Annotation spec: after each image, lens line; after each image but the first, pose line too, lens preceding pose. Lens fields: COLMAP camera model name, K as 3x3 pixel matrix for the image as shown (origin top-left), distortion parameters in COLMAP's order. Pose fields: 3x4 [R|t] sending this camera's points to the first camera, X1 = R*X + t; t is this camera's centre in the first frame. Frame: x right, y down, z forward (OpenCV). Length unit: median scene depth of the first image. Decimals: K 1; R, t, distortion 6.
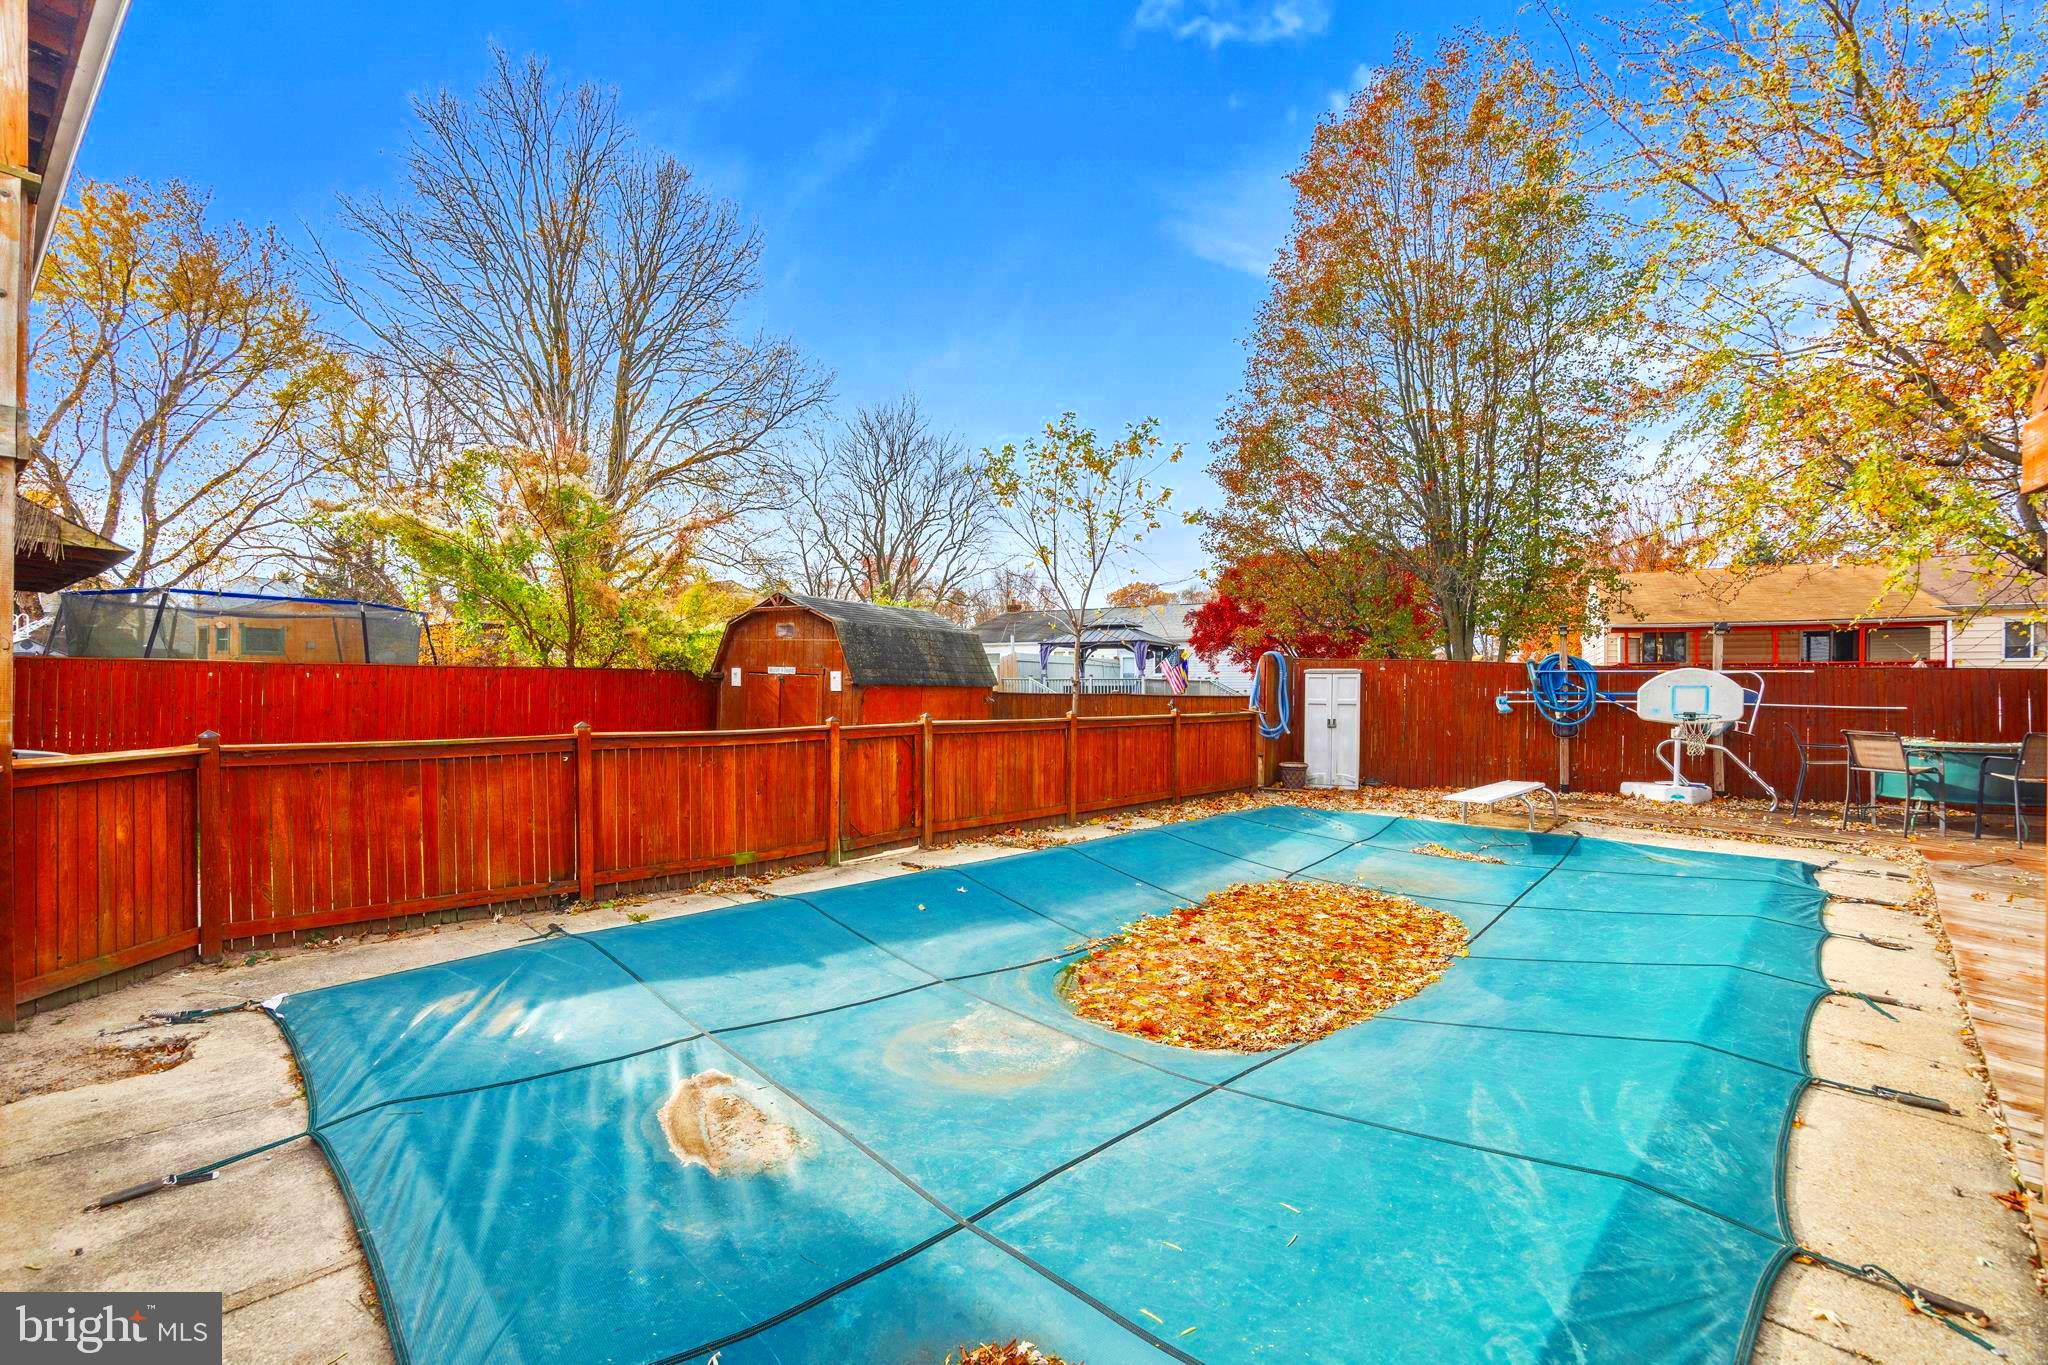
lens RADIAL K [[882.6, 0, 1020.8], [0, 882.6, 685.9], [0, 0, 1]] dist [-0.020070, -0.000982]
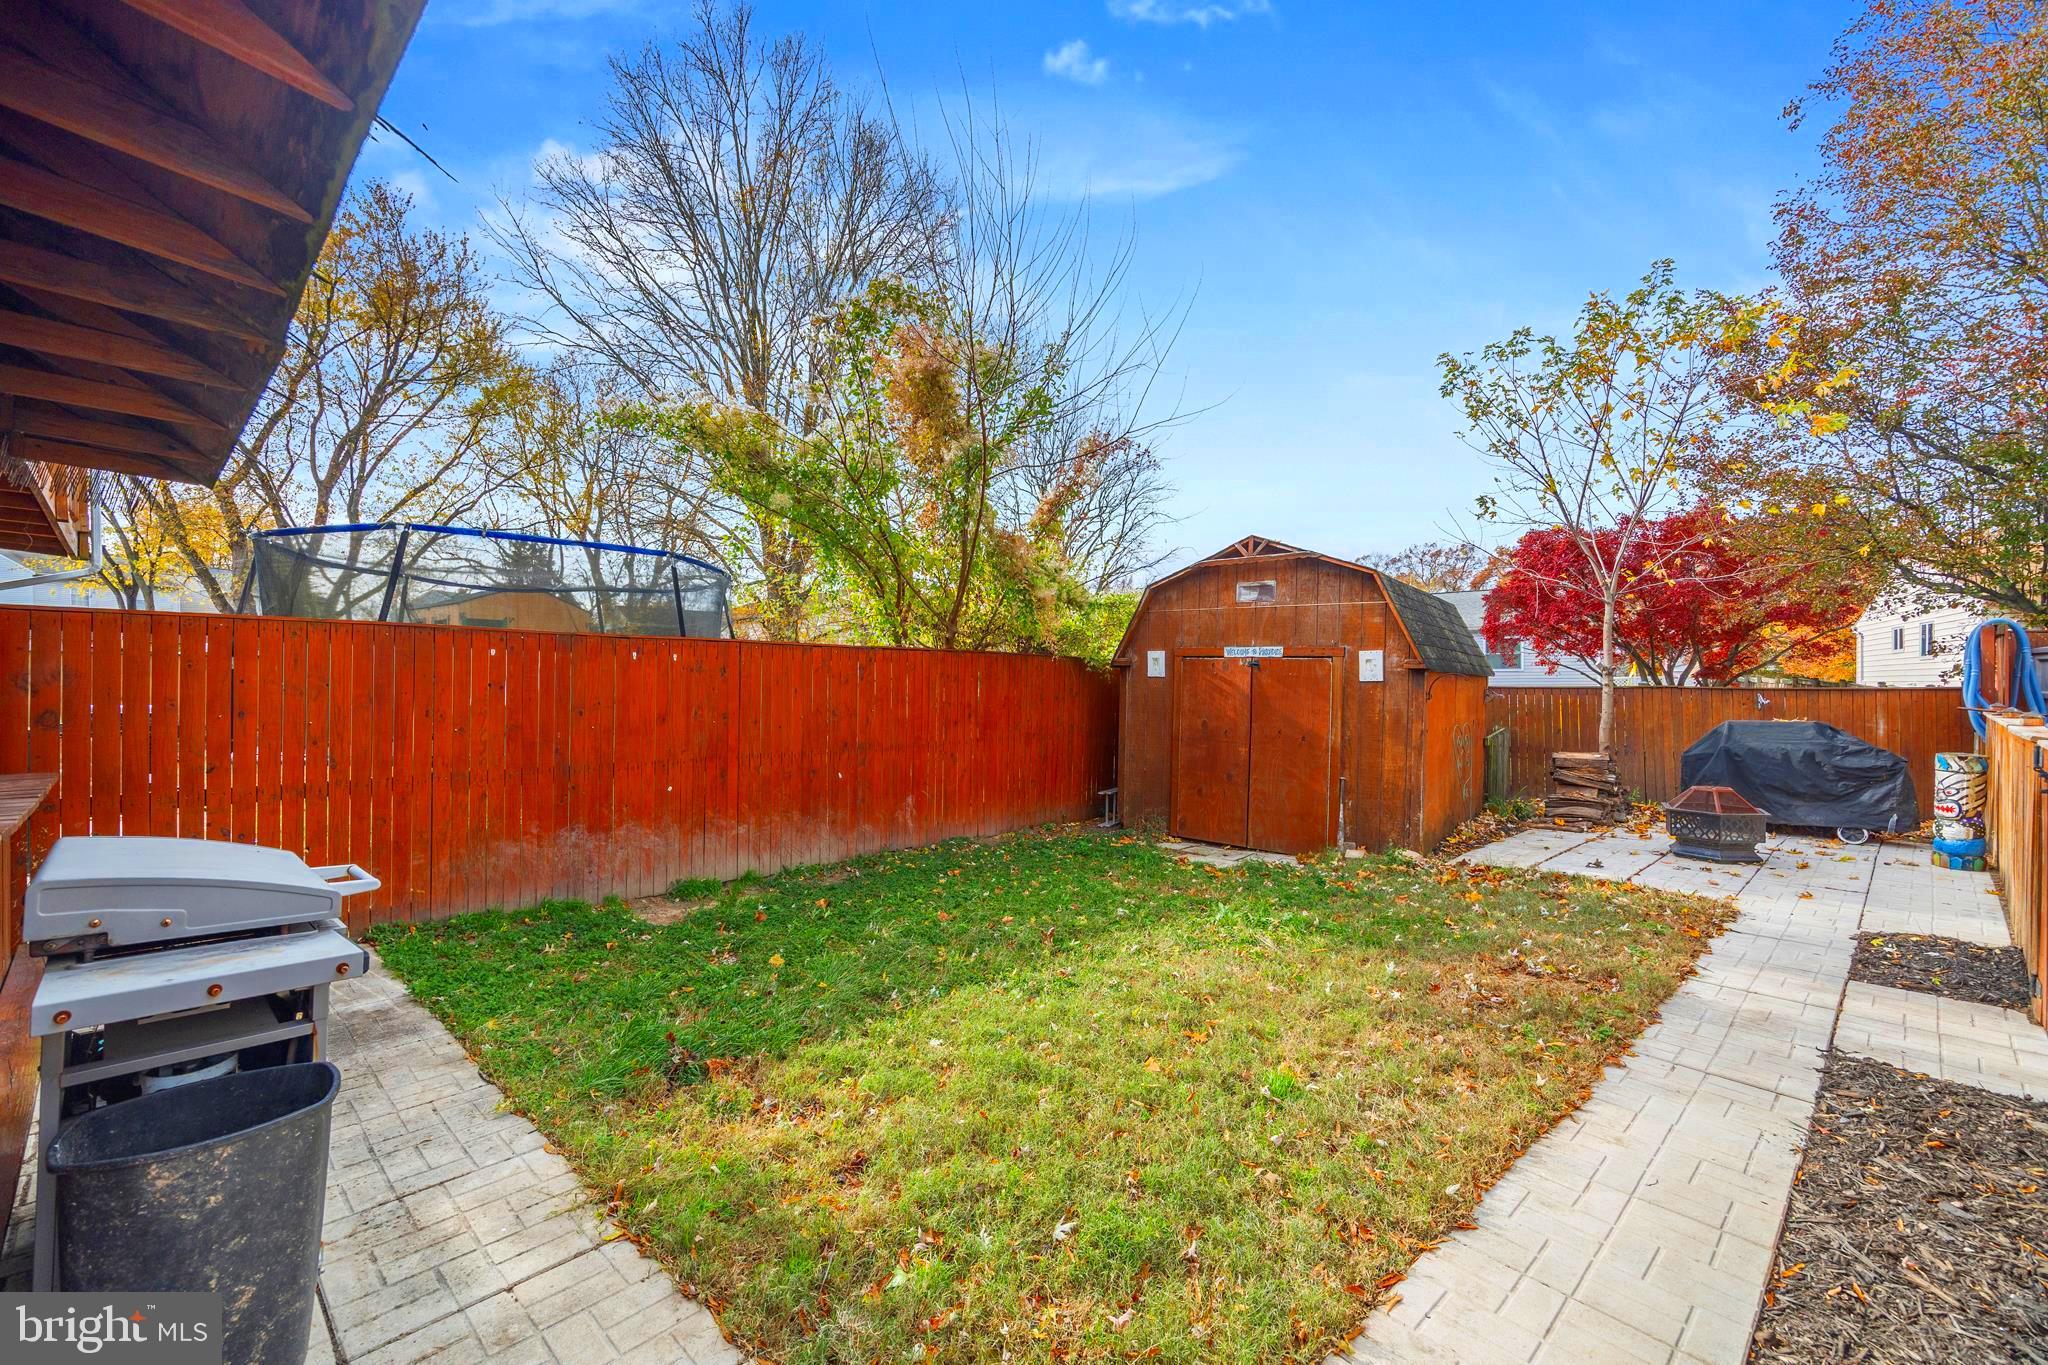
lens RADIAL K [[787.9, 0, 991.4], [0, 787.9, 689.2], [0, 0, 1]] dist [-0.004937, -0.000293]
pose [[0.994692, -0.003986, -0.102820, -0.171498], [0.003994, 0.999992, -0.000126, 0.004308], [0.102820, -0.000286, 0.994700, 0.158516]]
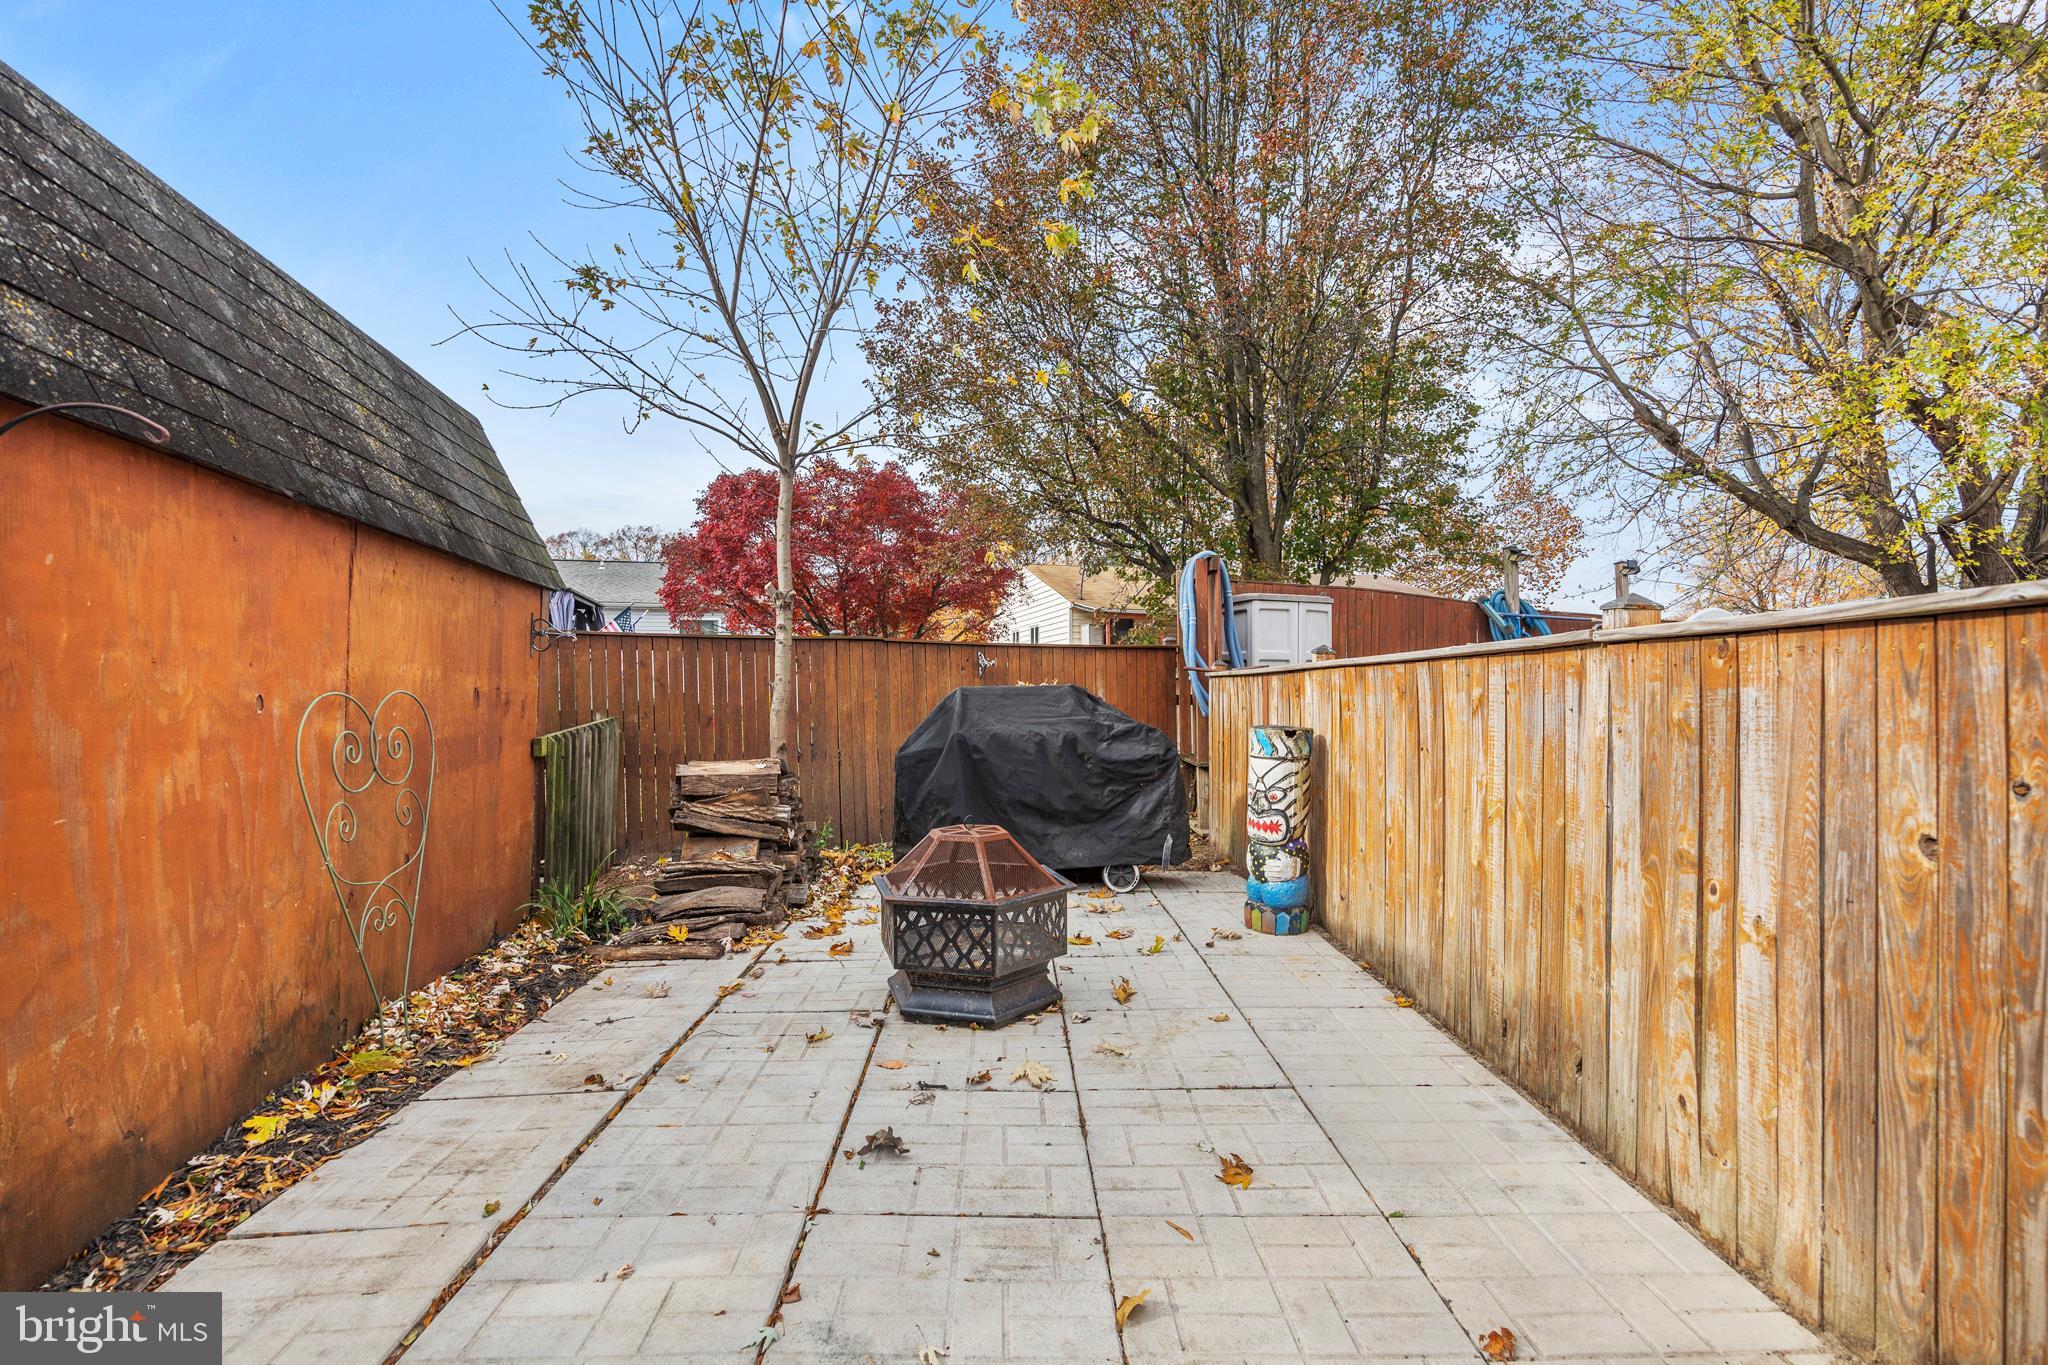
lens RADIAL K [[884.9, 0, 1008.3], [0, 884.9, 686.5], [0, 0, 1]] dist [0.000058, 0.000047]
pose [[0.710083, -0.001215, 0.704117, -0.062762], [0.008723, 0.999937, -0.007071, 0.016653], [-0.704064, 0.011163, 0.710049, 0.320934]]
